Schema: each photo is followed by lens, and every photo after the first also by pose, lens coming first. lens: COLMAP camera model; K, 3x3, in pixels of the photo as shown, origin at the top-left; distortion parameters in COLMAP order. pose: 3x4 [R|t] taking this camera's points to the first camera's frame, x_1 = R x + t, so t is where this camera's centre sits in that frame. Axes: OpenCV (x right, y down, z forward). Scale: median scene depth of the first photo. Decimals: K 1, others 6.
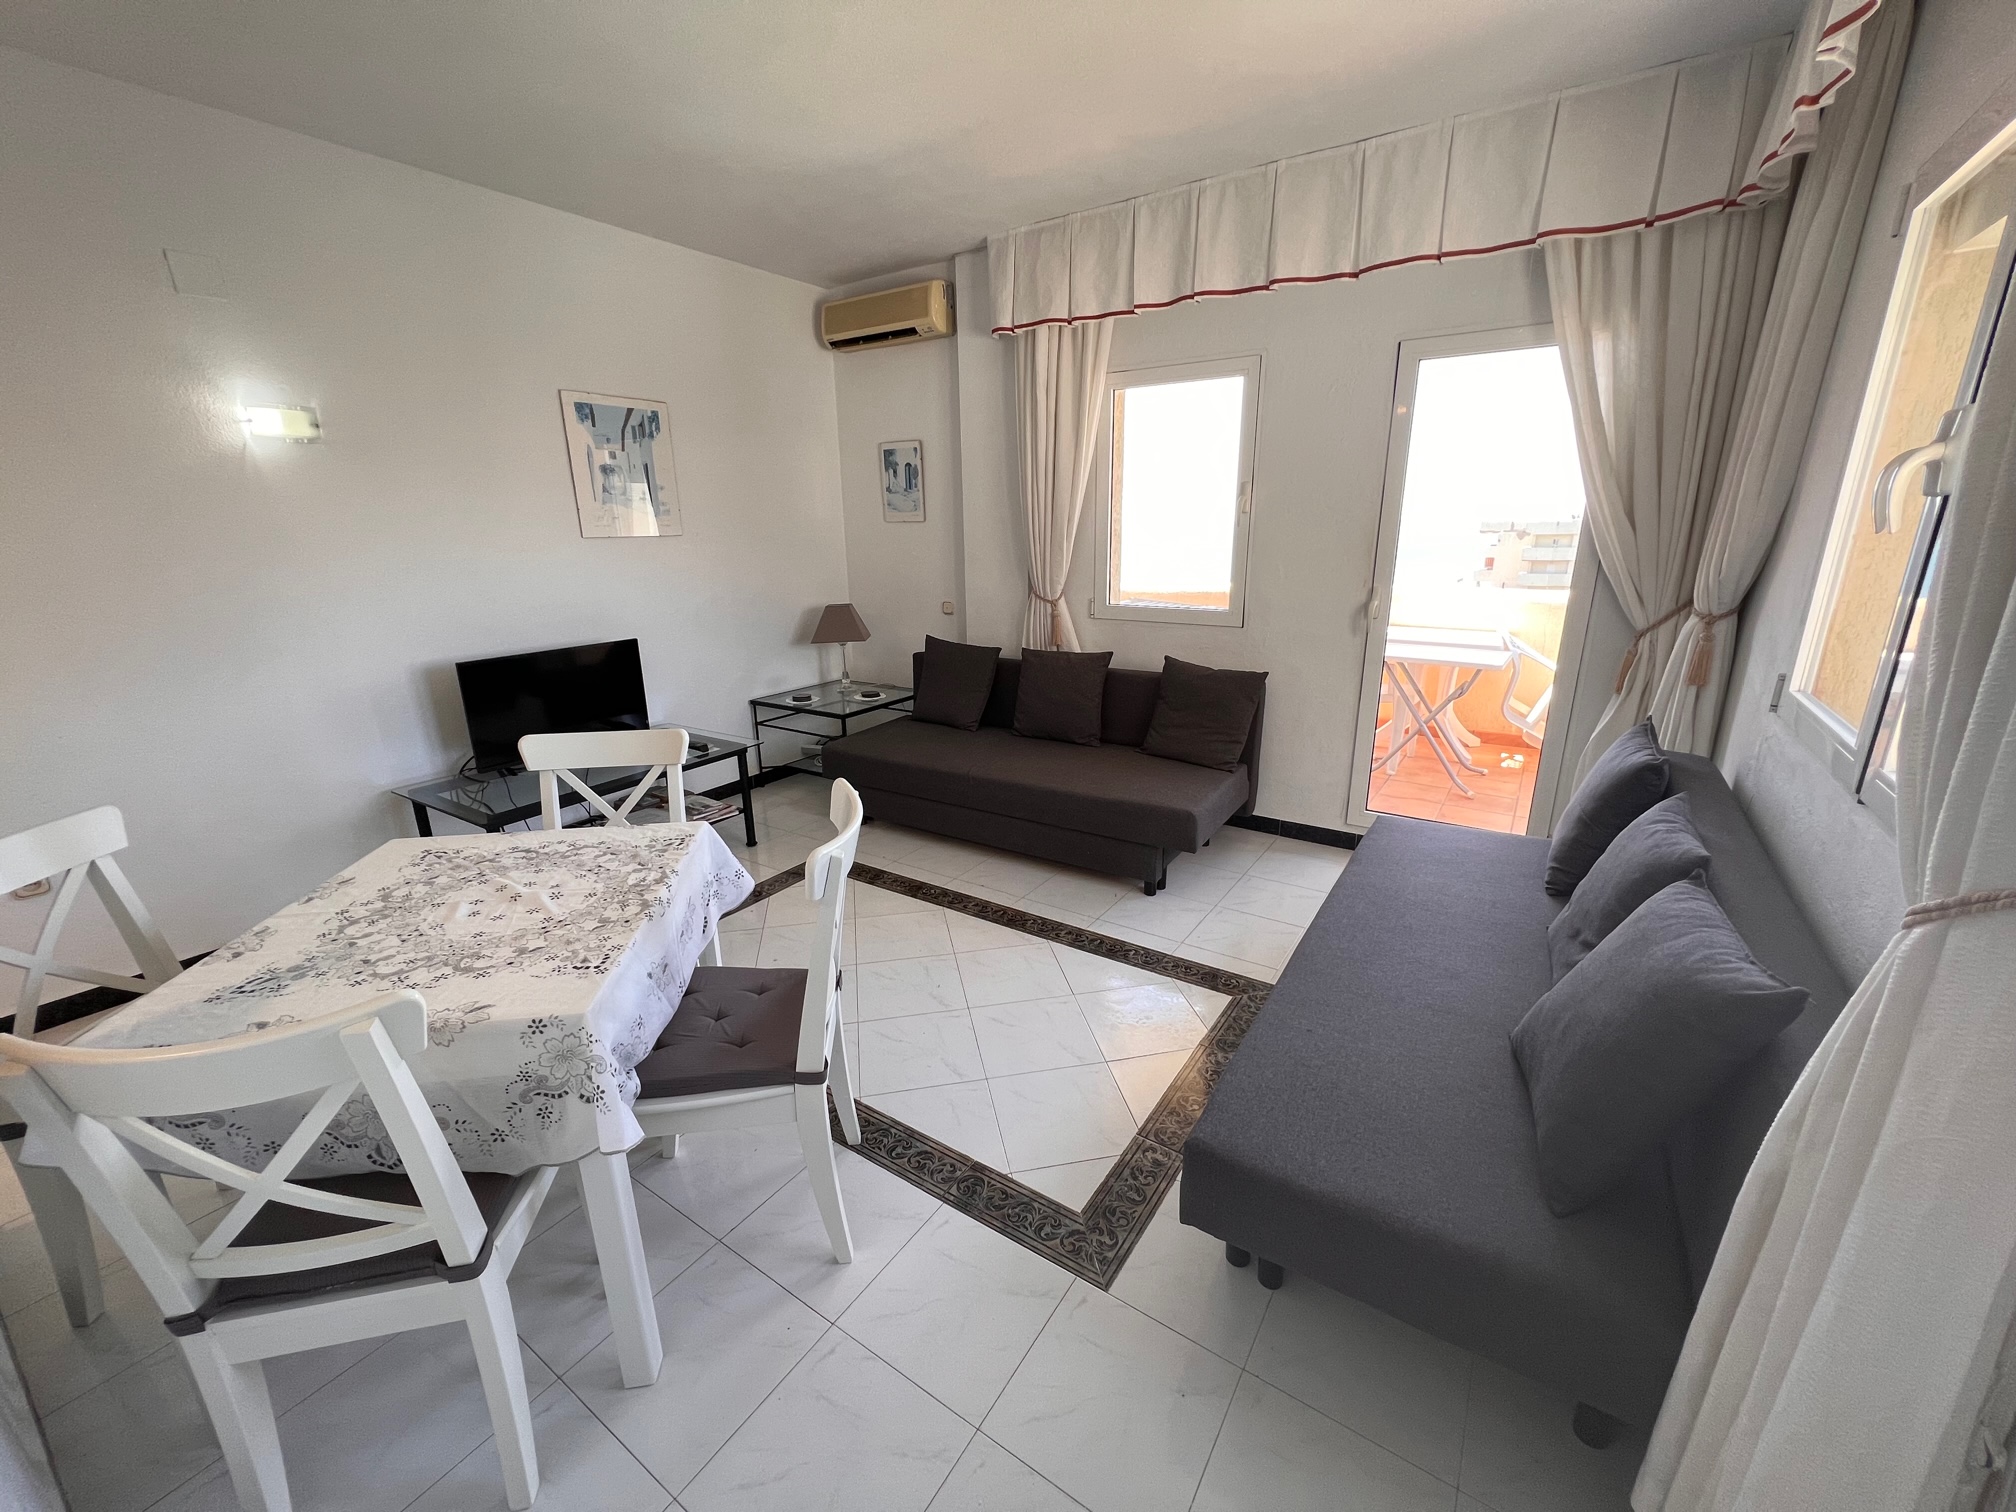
lens RADIAL K [[811.0, 0, 1011.2], [0, 811.0, 758.6], [0, 0, 1]] dist [0.000143, -0.000138]
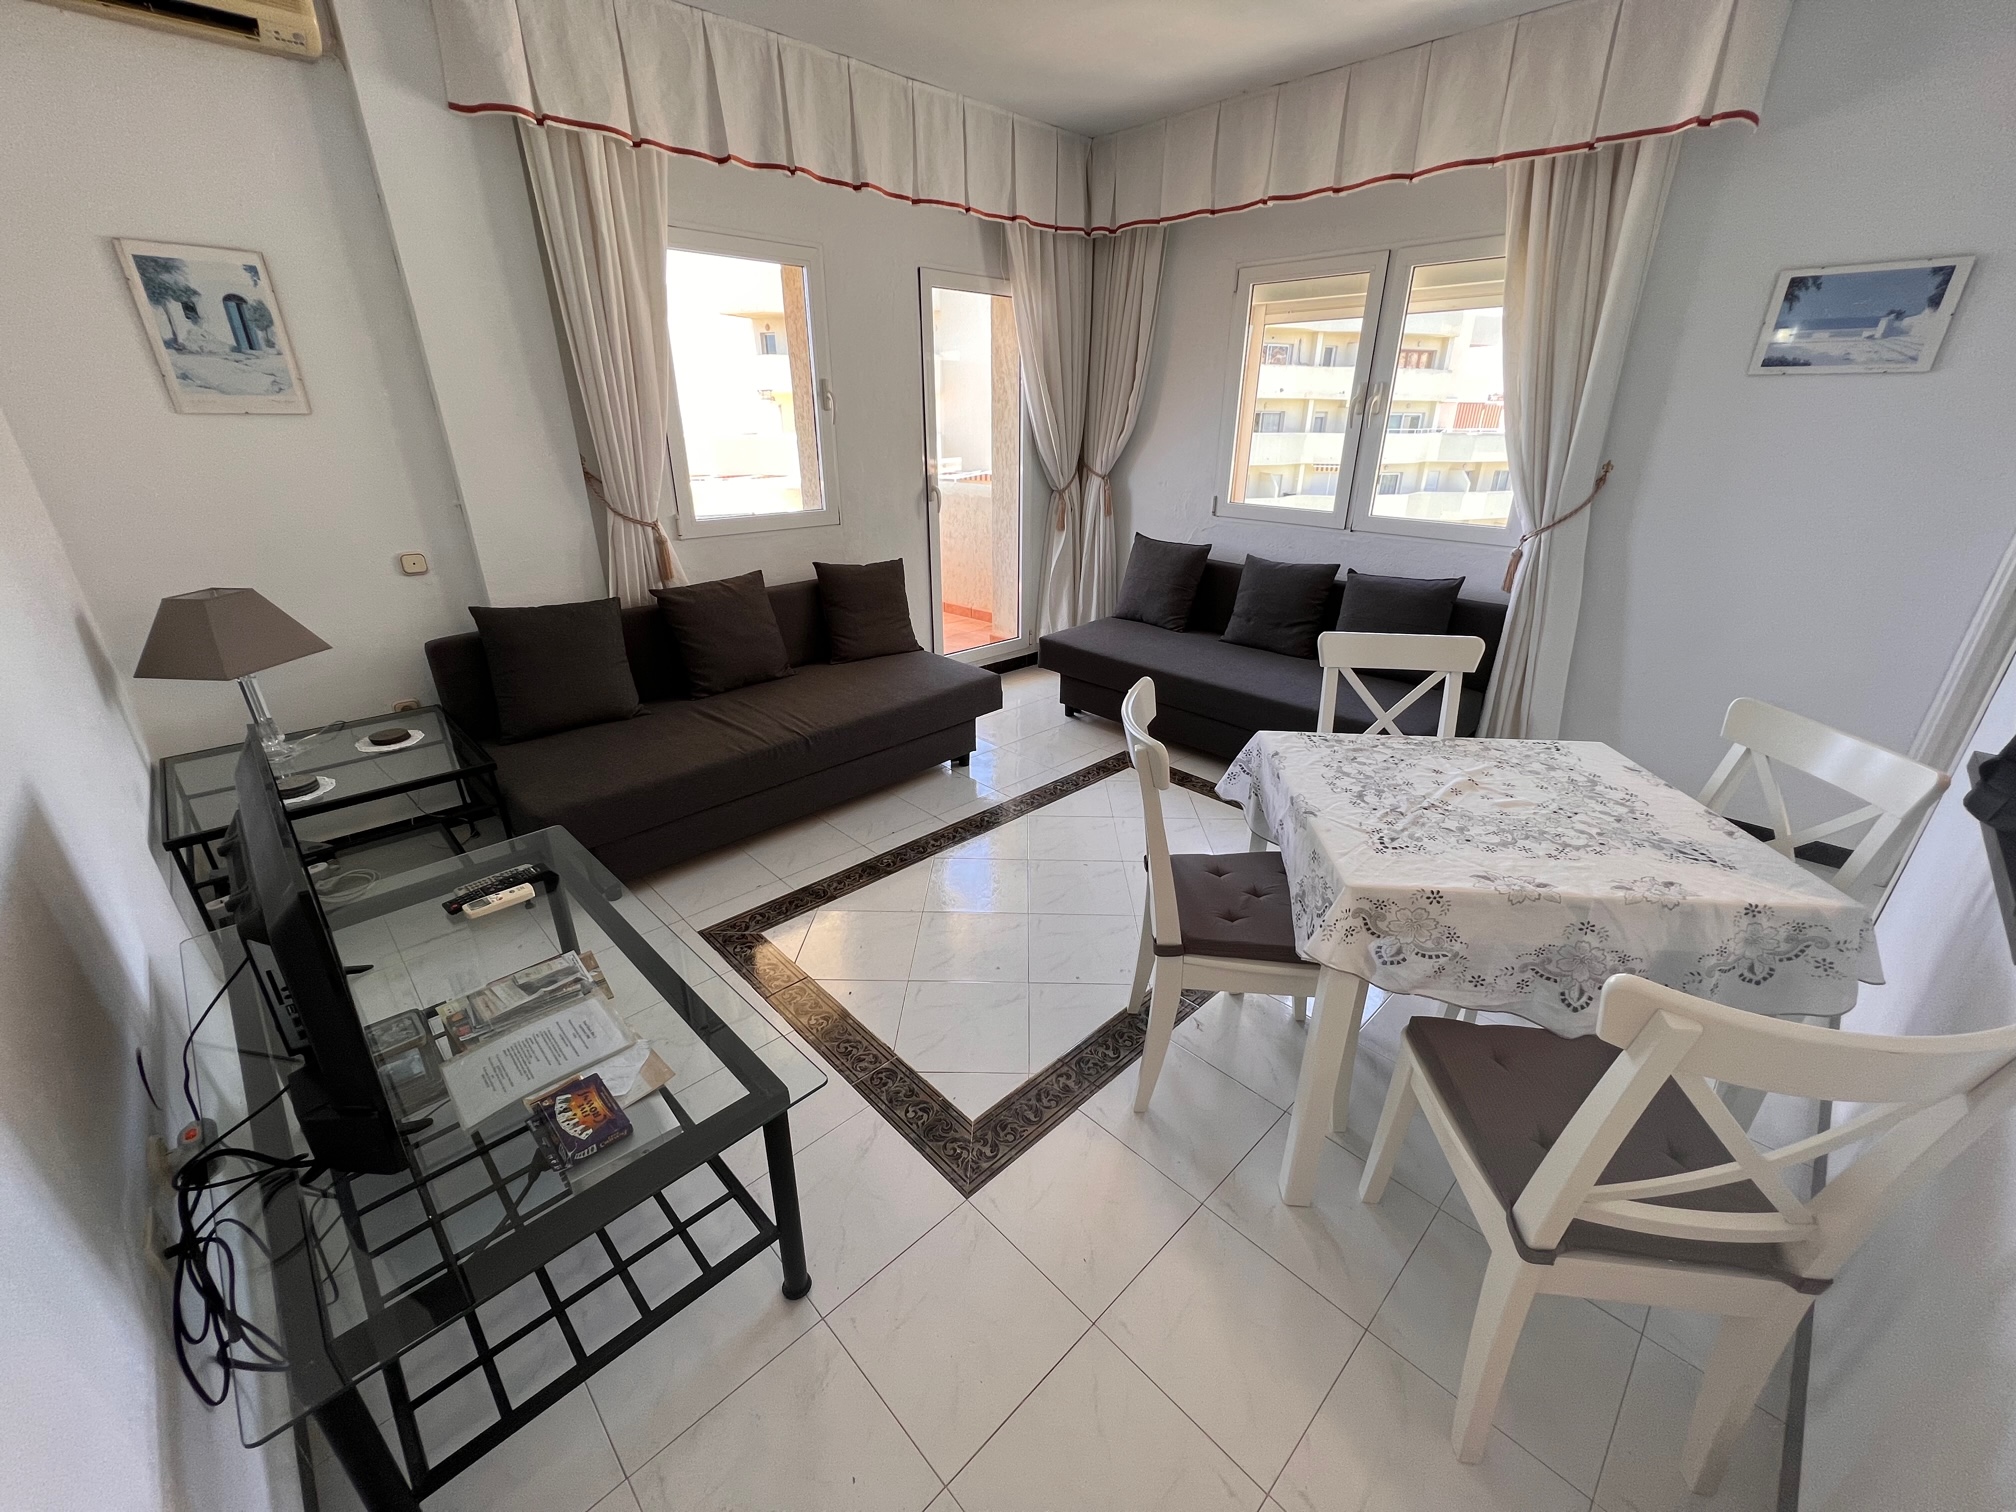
lens RADIAL K [[811.0, 0, 1011.8], [0, 811.0, 757.6], [0, 0, 1]] dist [0.000143, -0.000138]
pose [[0.206001, -0.372917, 0.904708, -0.835964], [0.268423, 0.910609, 0.314230, -0.178076], [-0.941017, 0.178112, 0.287686, 0.618207]]
